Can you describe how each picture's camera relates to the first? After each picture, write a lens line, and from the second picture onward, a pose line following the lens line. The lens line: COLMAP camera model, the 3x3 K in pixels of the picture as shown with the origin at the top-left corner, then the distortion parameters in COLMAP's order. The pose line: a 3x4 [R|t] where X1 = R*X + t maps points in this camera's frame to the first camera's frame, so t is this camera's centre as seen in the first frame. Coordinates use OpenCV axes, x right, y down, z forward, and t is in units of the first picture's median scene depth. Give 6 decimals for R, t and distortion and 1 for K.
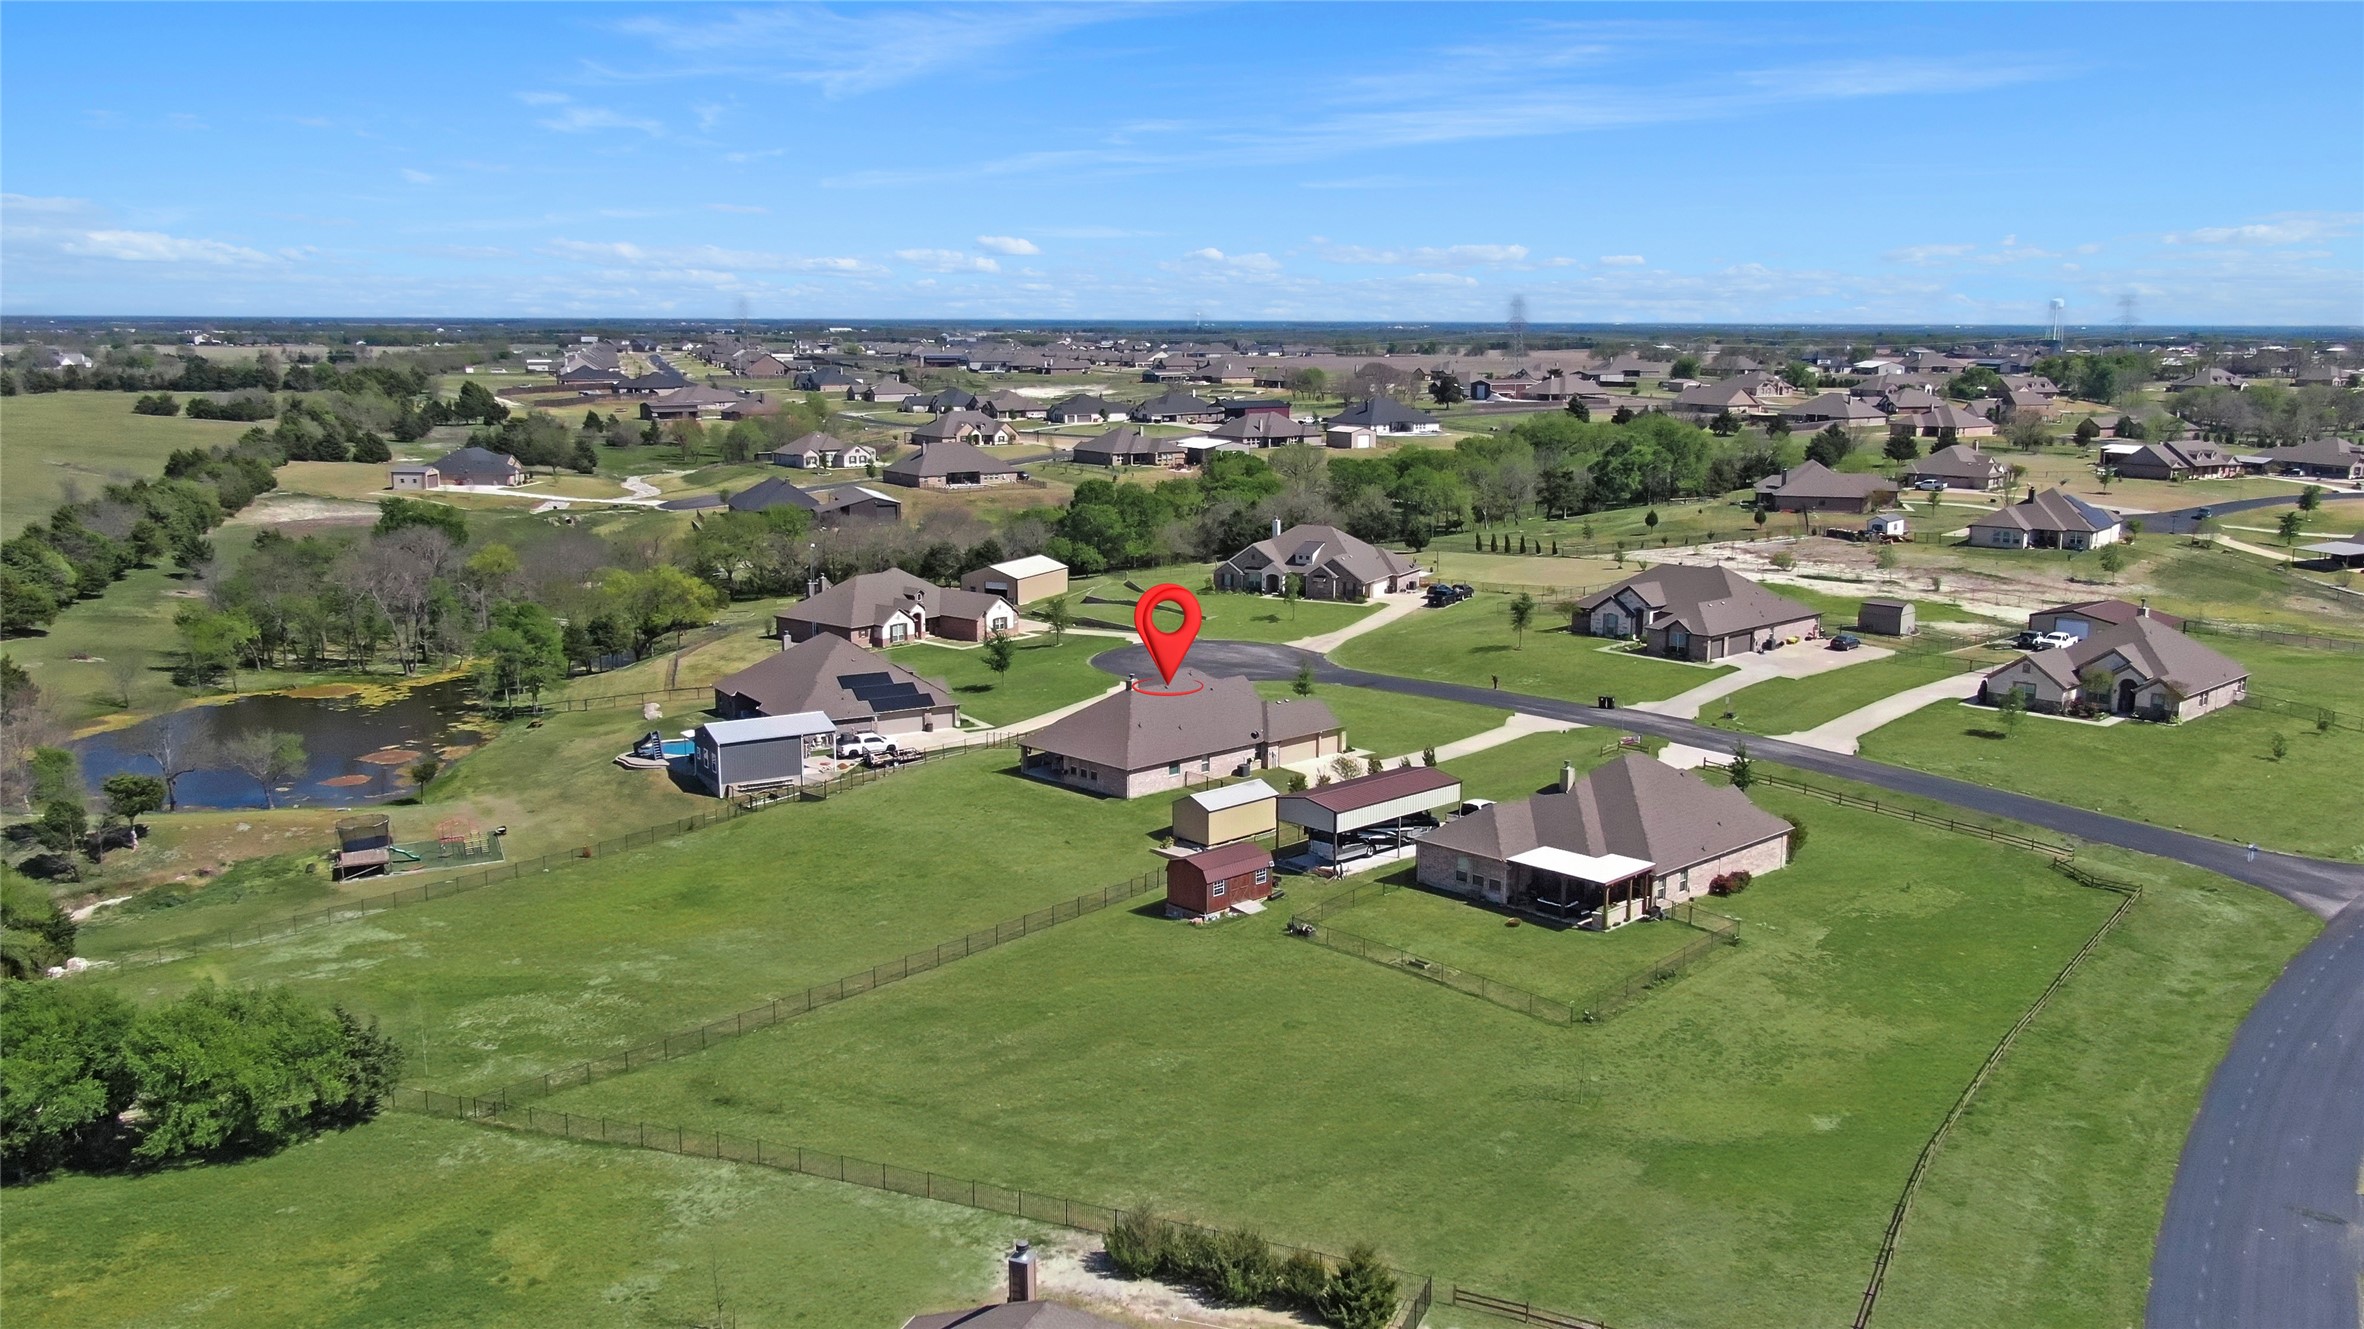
lens RADIAL K [[1996.7, 0, 1182.0], [0, 1996.7, 664.5], [0, 0, 1]] dist [0.003248, -0.002784]
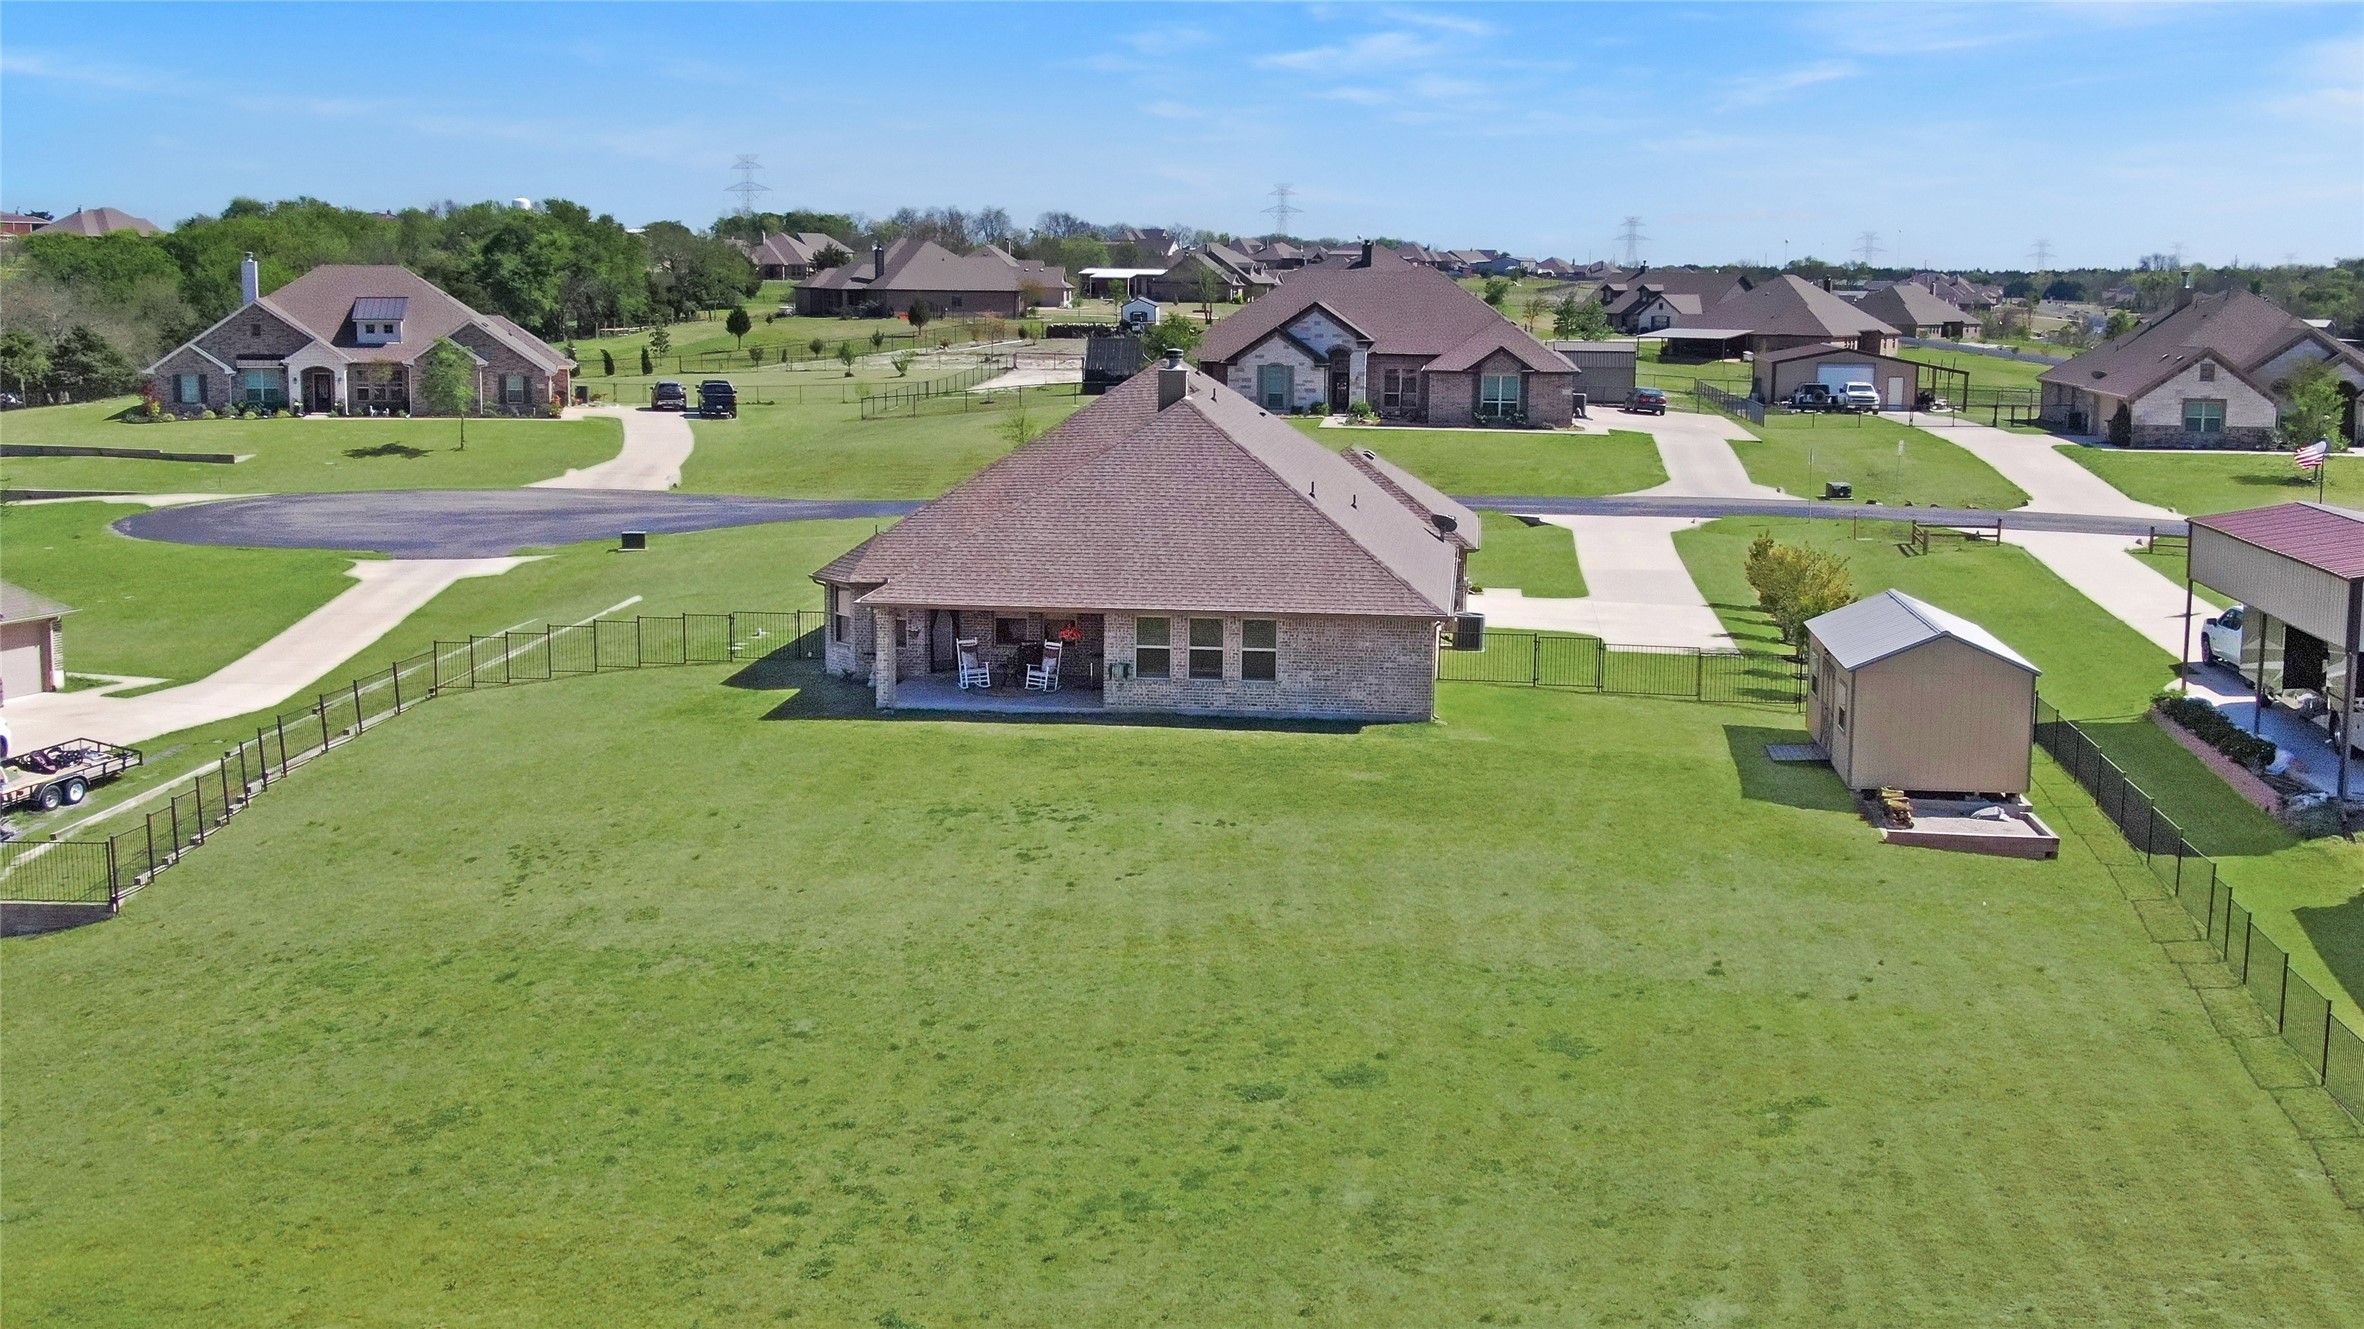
lens RADIAL K [[2706.6, 0, 1182.0], [0, 2706.6, 664.5], [0, 0, 1]] dist [0.055997, -0.032084]
pose [[0.773003, -0.087943, 0.628278, -0.220795], [0.102398, 0.994655, 0.013240, 0.035814], [-0.626084, 0.054100, 0.777876, 0.509189]]
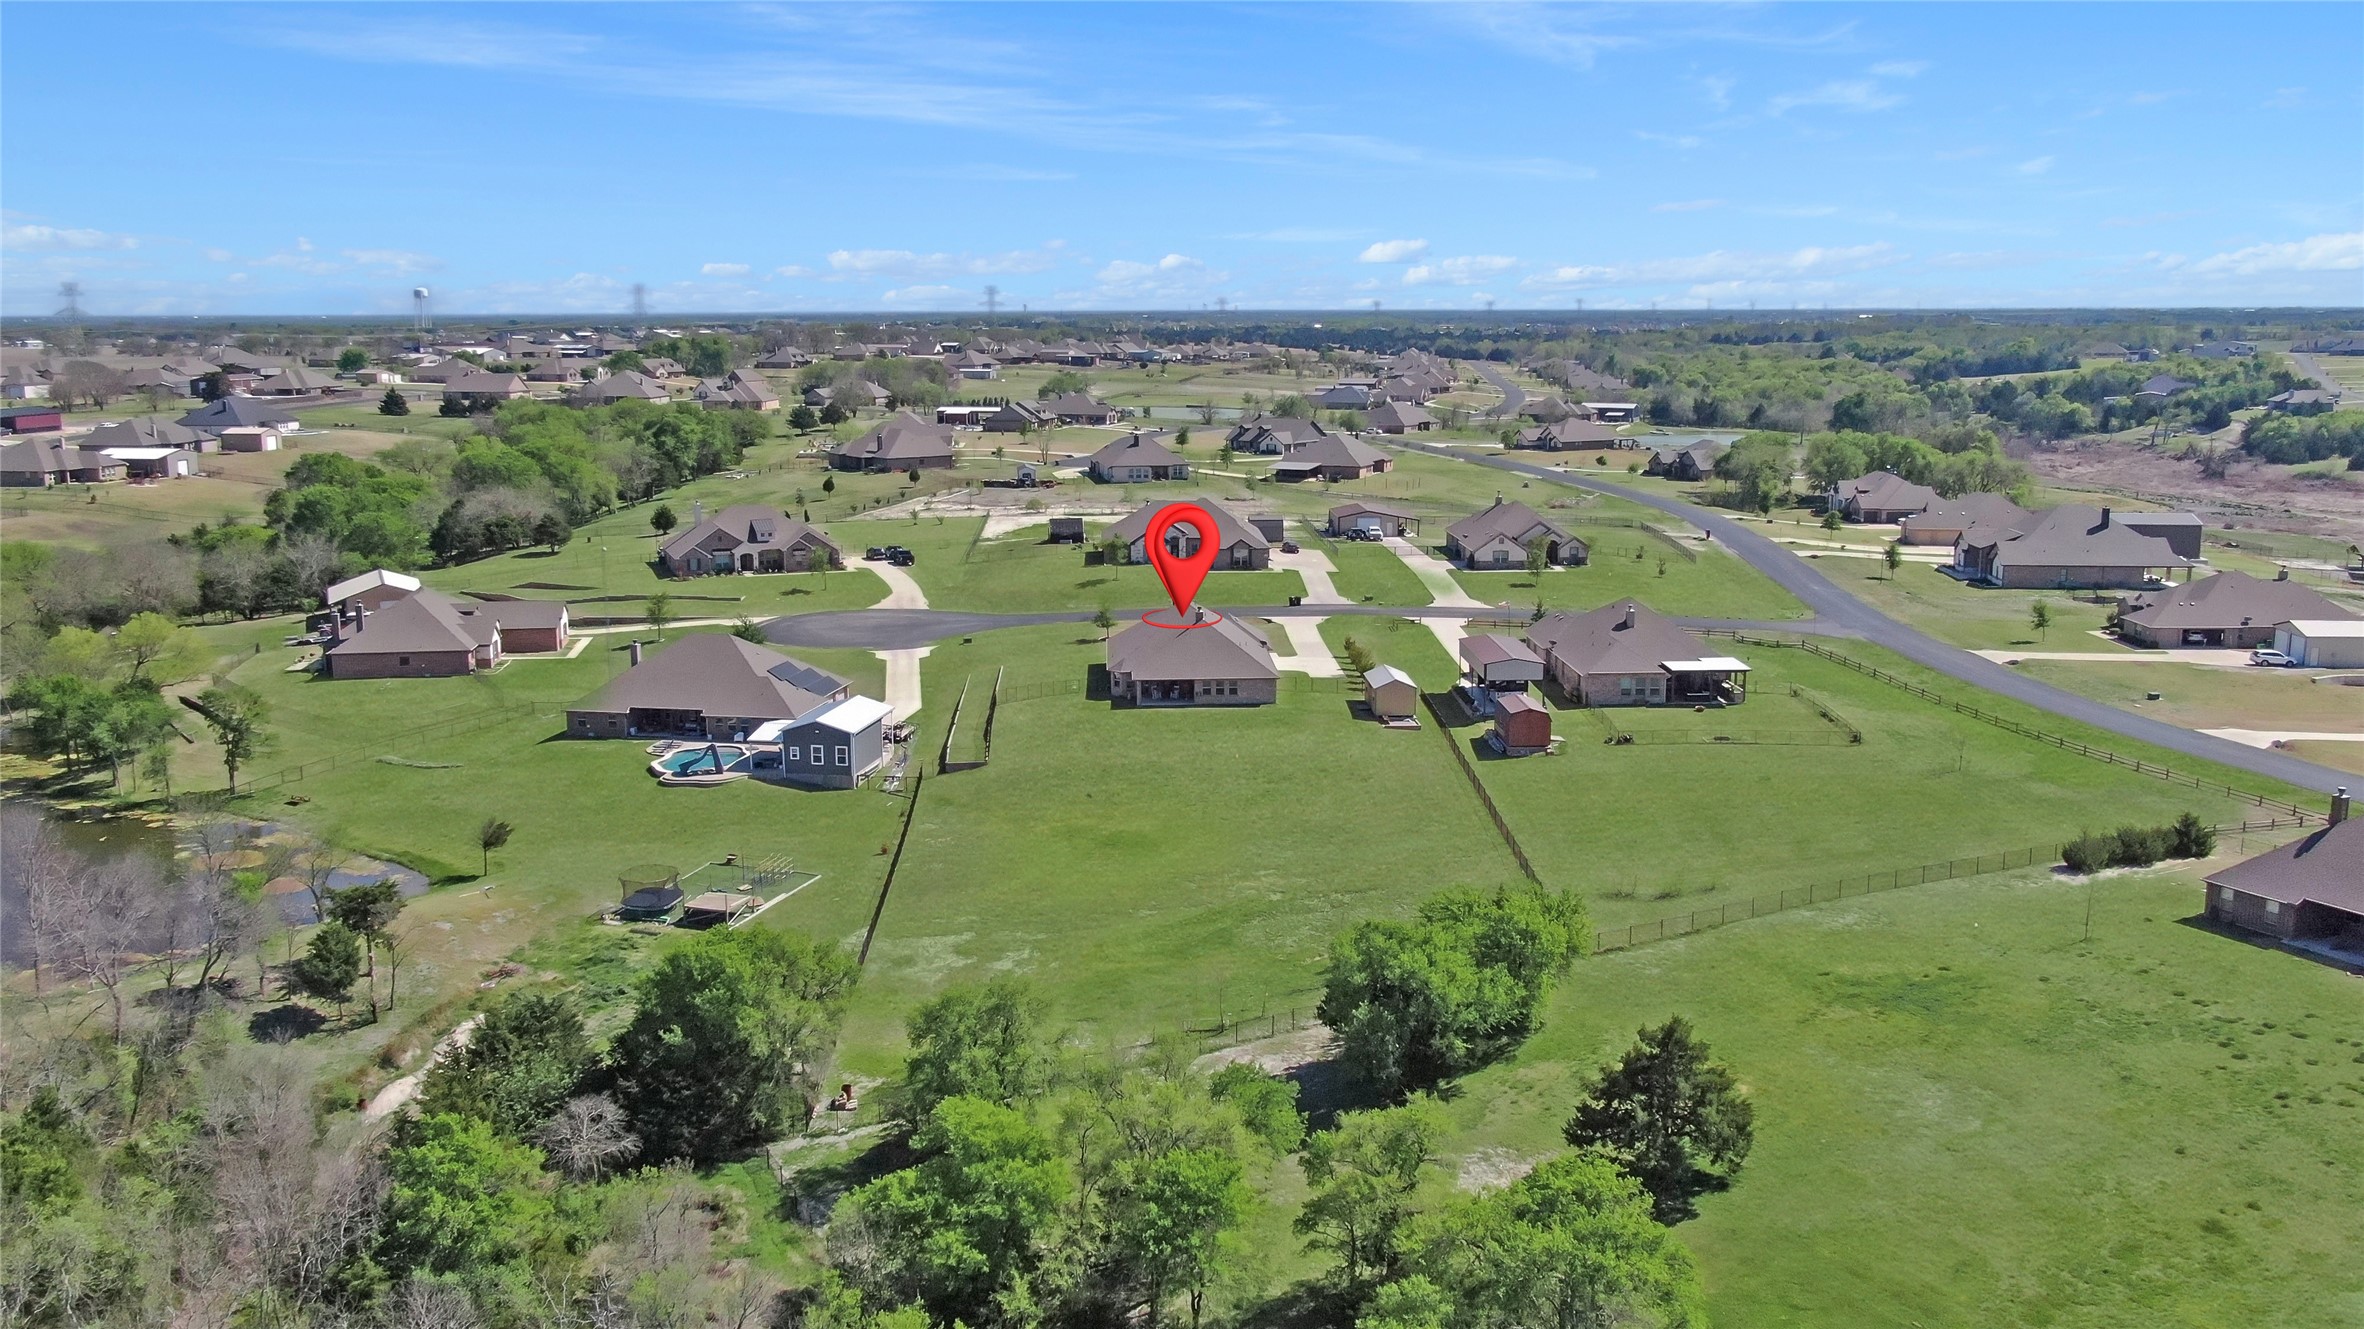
lens RADIAL K [[1996.7, 0, 1182.0], [0, 1996.7, 664.5], [0, 0, 1]] dist [0.003248, -0.002784]
pose [[0.670642, -0.140412, 0.728370, -0.671599], [0.136482, 0.988515, 0.064896, -0.029440], [-0.729117, 0.055888, 0.682103, 0.158071]]
